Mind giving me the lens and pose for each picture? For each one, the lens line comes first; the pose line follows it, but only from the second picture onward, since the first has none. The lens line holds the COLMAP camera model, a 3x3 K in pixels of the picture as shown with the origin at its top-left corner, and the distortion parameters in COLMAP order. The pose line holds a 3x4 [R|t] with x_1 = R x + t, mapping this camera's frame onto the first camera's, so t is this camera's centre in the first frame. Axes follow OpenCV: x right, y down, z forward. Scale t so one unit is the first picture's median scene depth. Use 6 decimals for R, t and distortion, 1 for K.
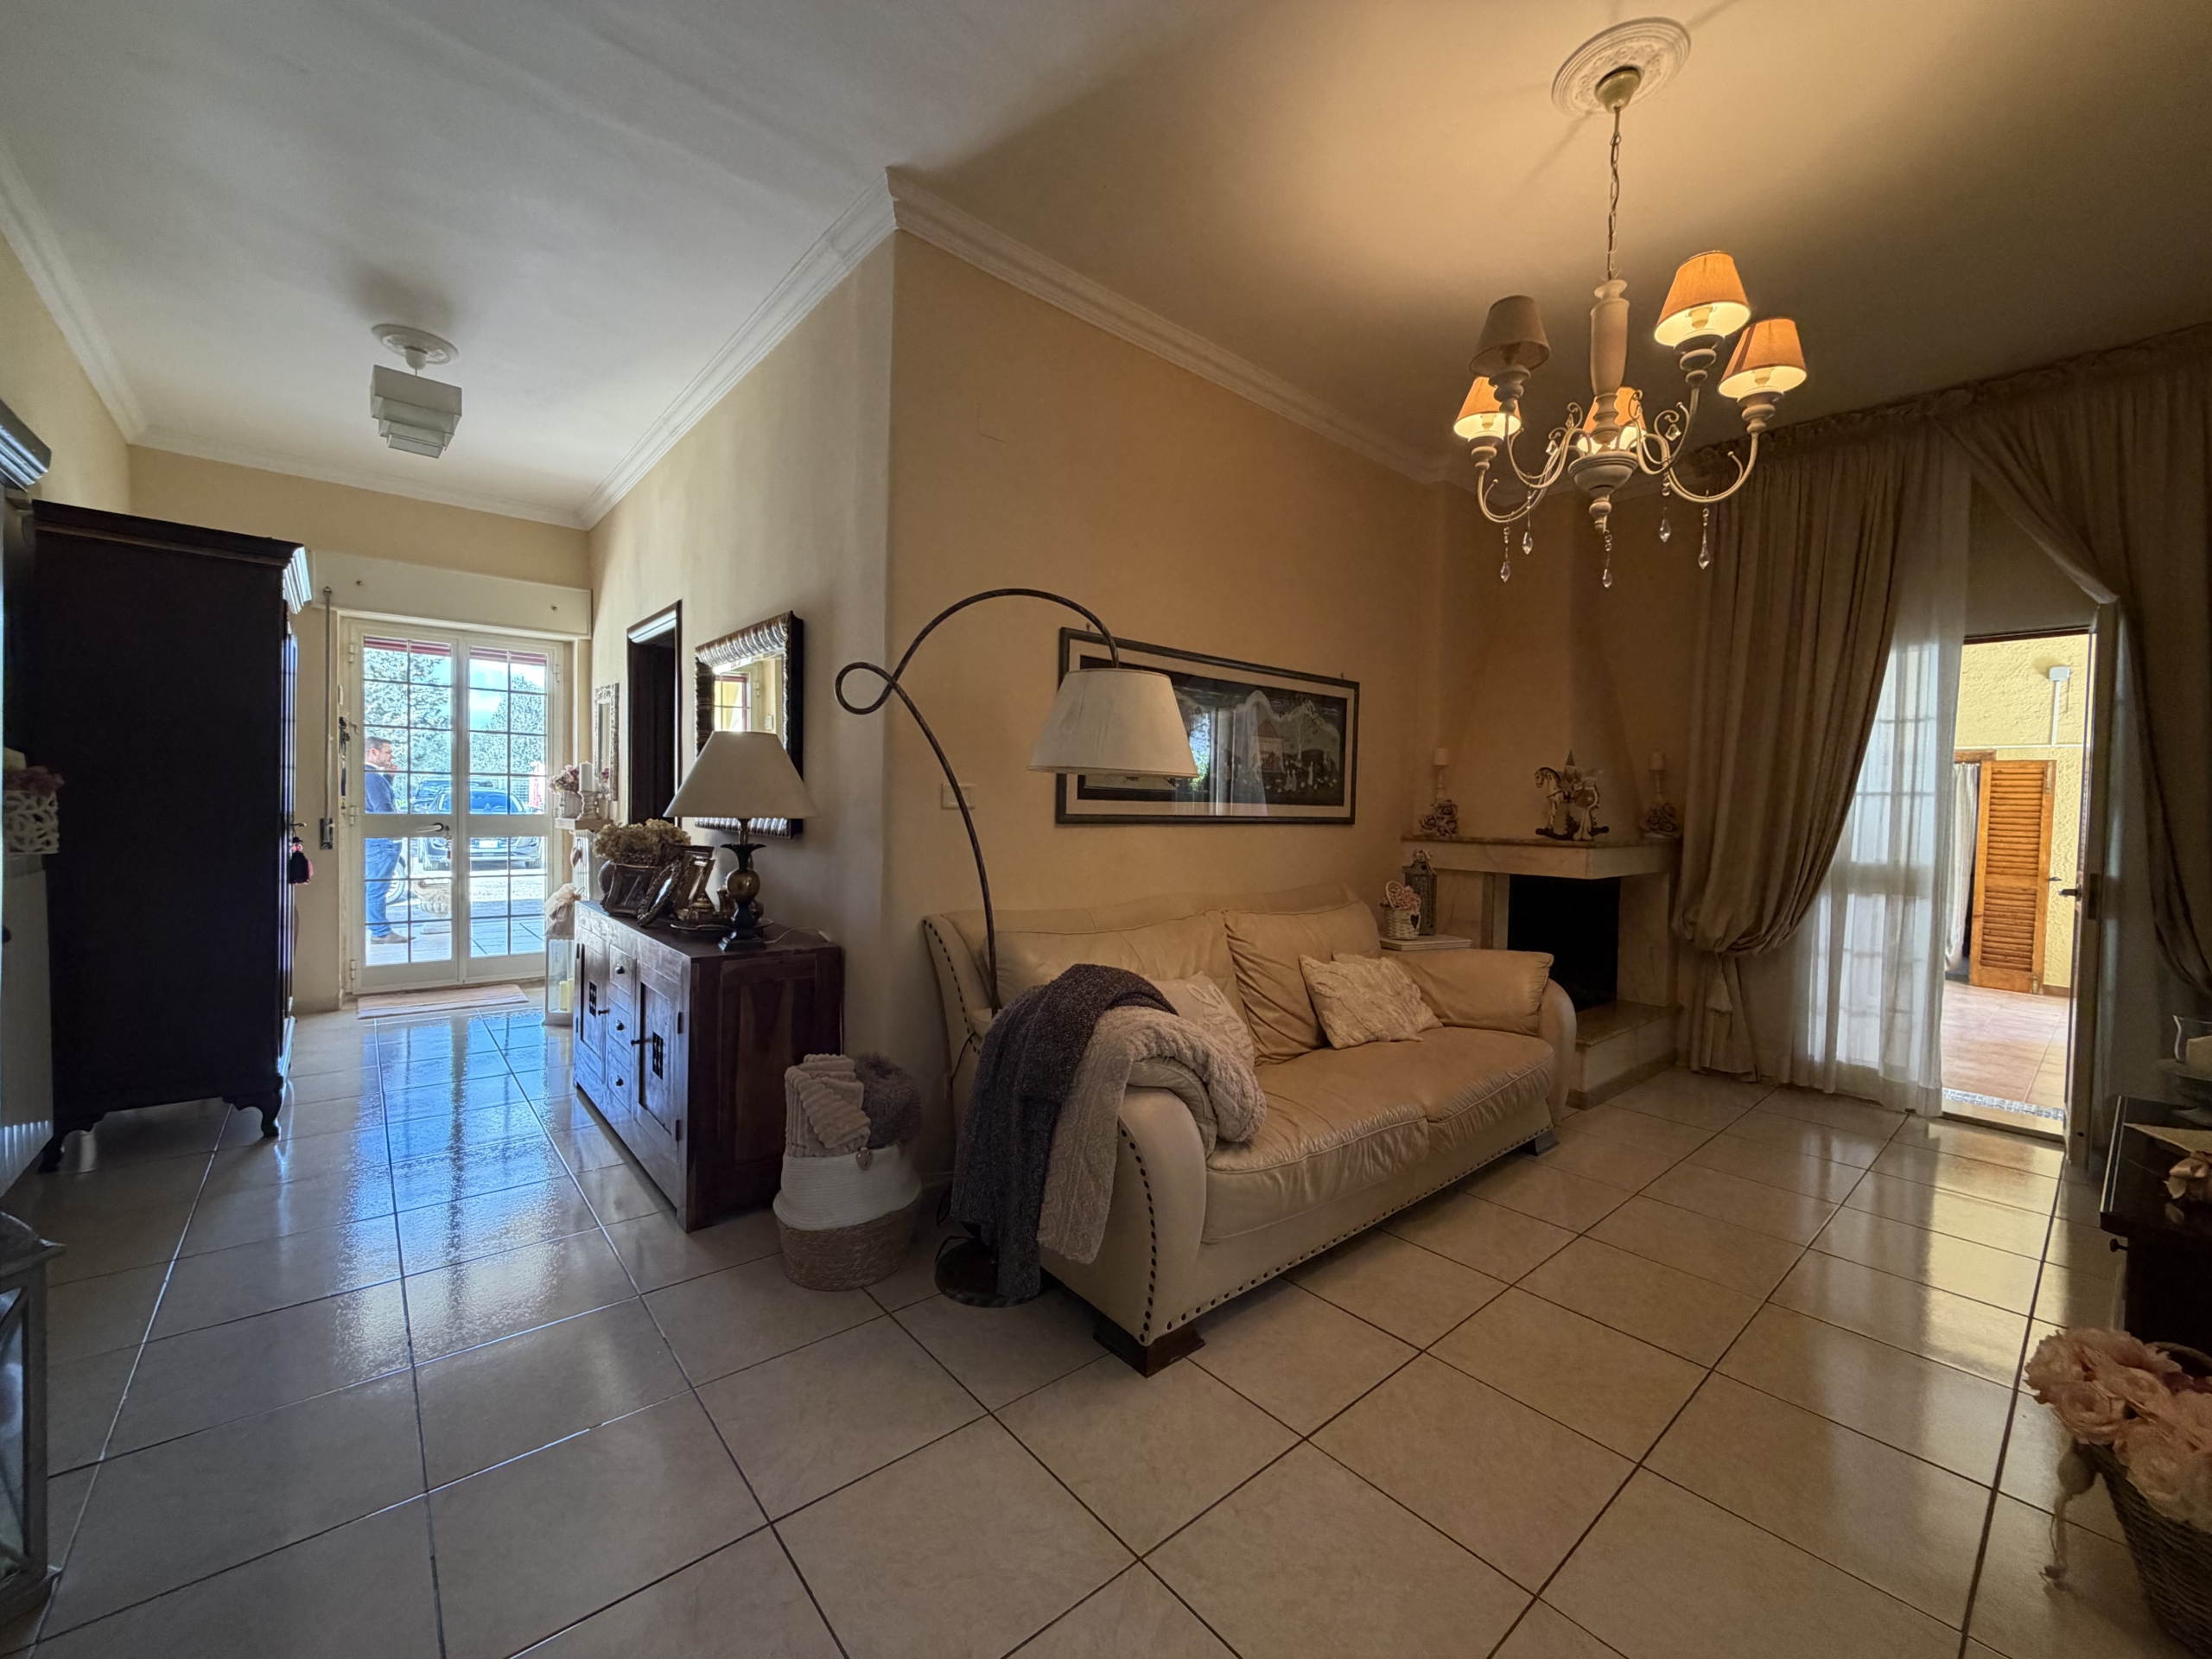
lens RADIAL K [[888.1, 0, 1098.7], [0, 888.1, 831.9], [0, 0, 1]] dist [0.003148, -0.000828]
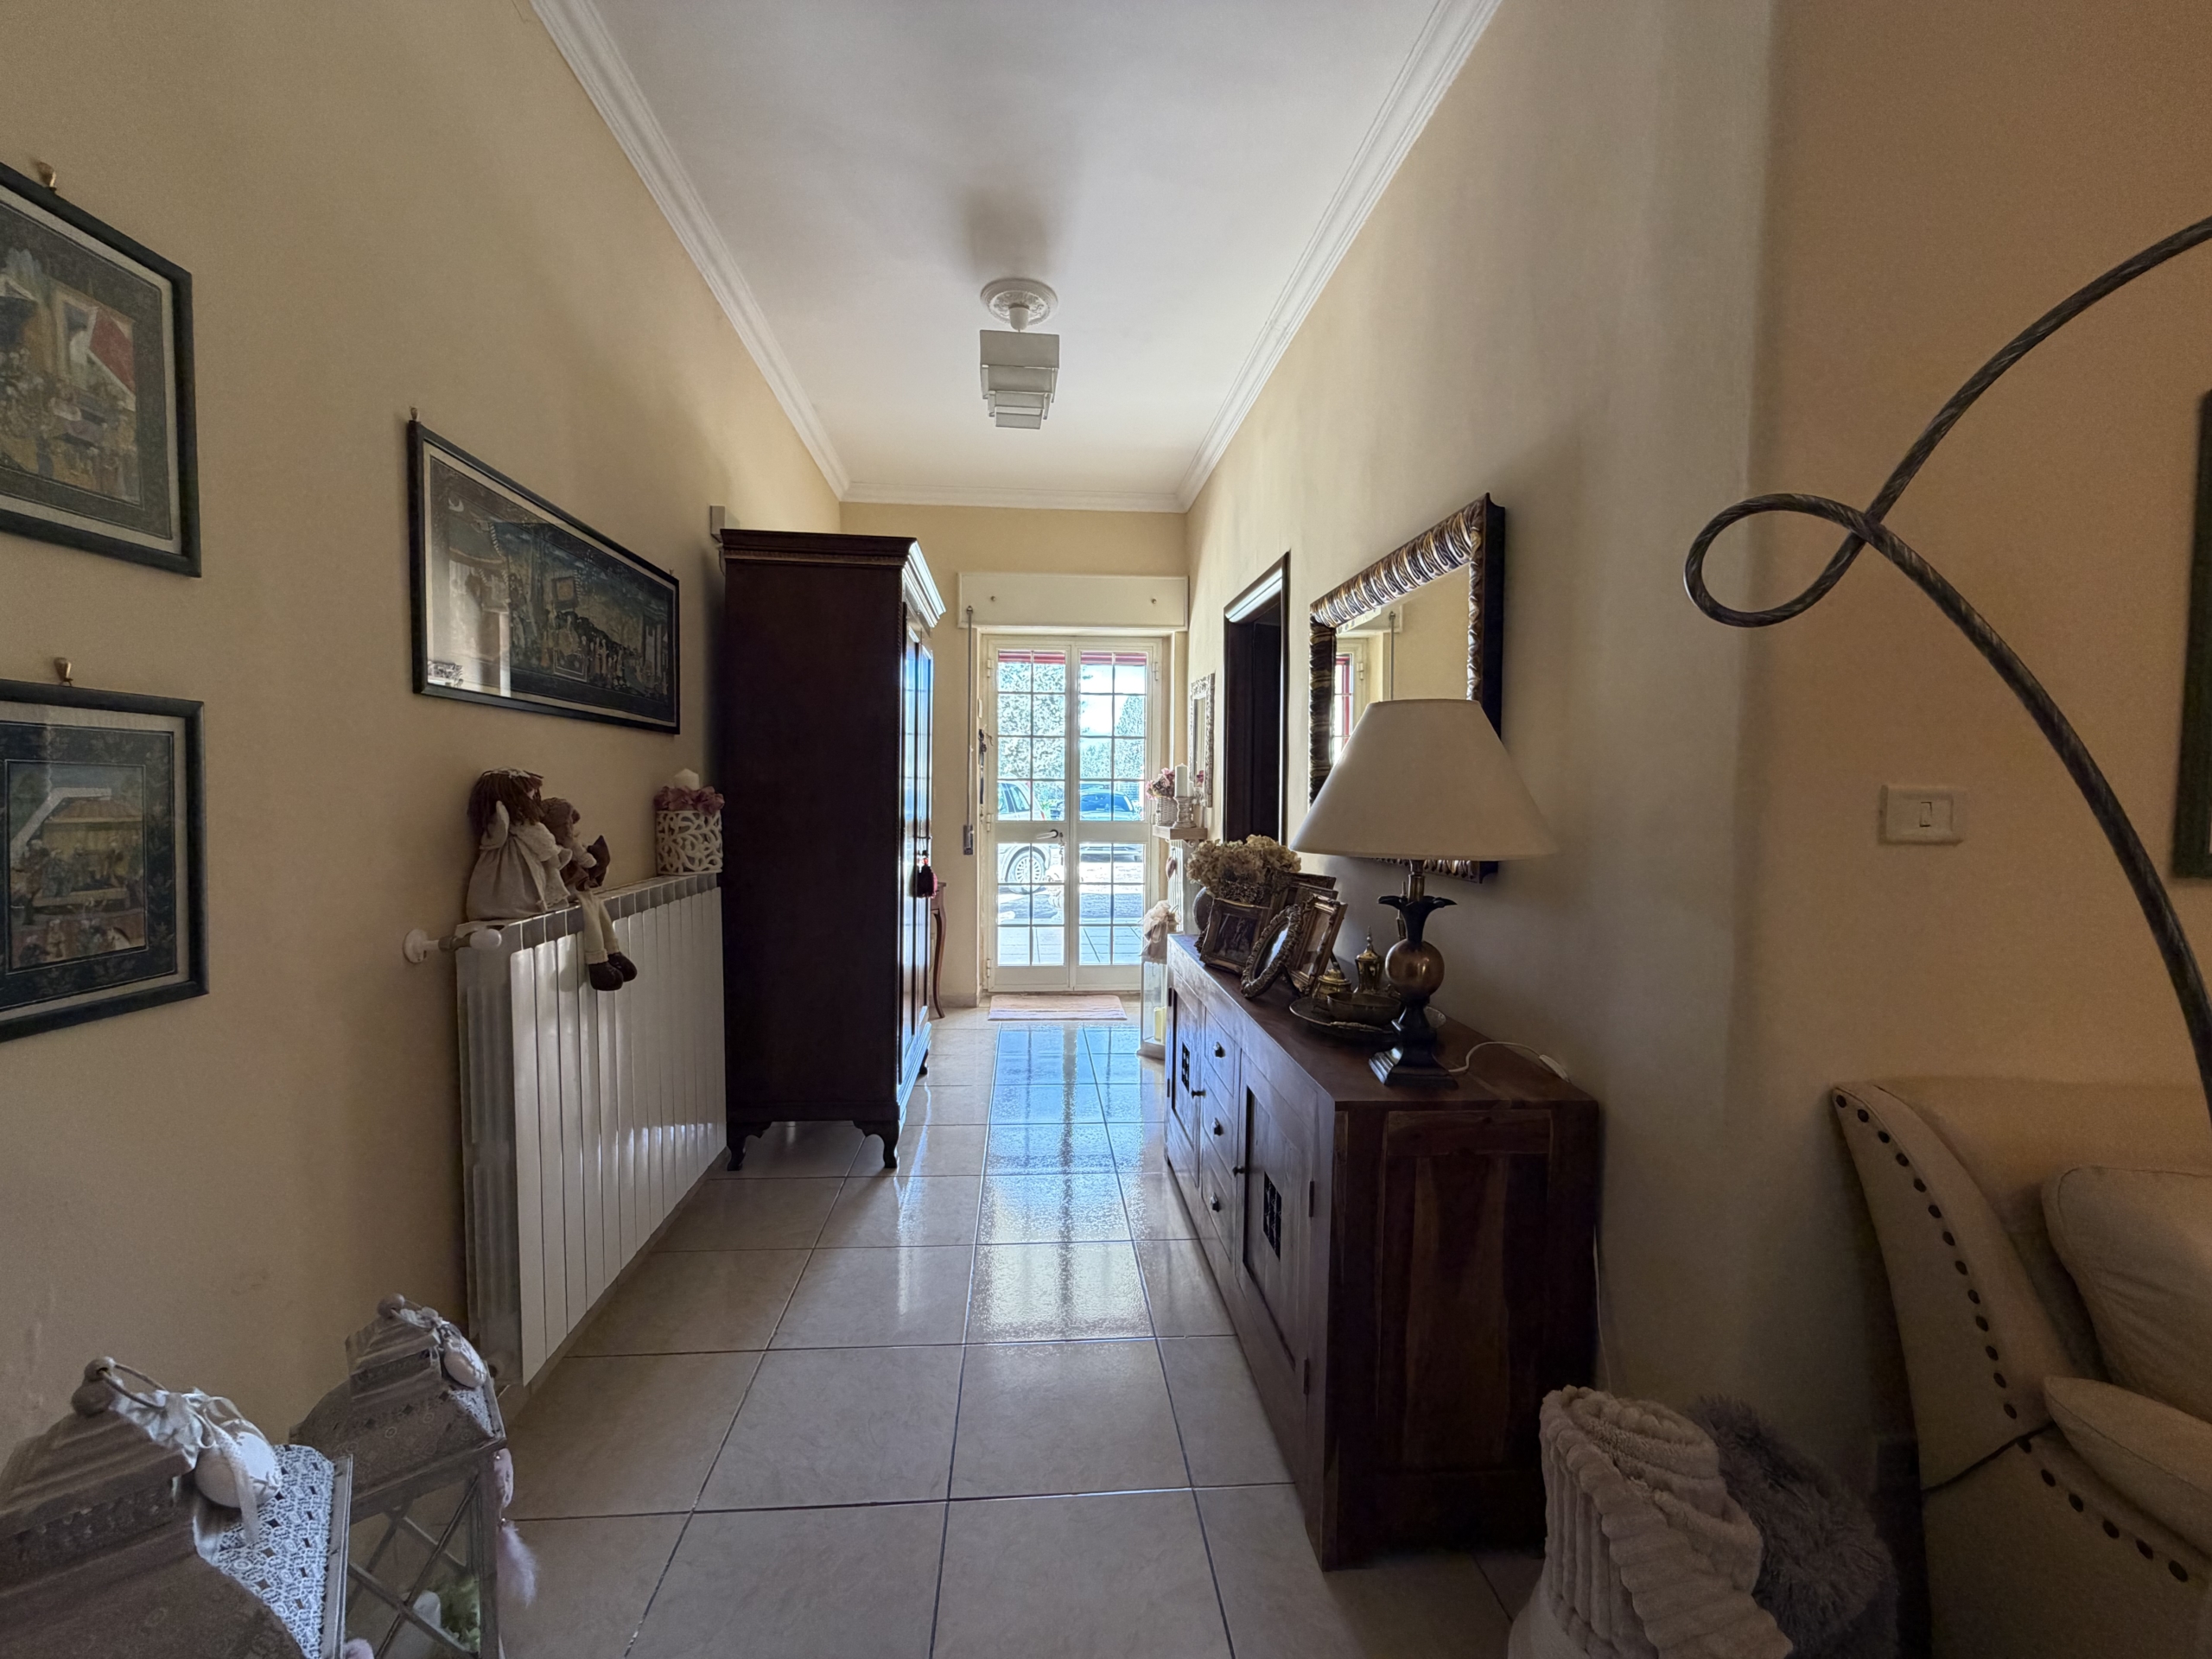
lens RADIAL K [[888.1, 0, 1101.7], [0, 888.1, 822.5], [0, 0, 1]] dist [0.003148, -0.000828]
pose [[0.817956, 0.006087, -0.575249, -0.175231], [-0.008989, 0.999957, -0.002200, -0.024110], [0.575211, 0.006971, 0.817976, 0.306207]]
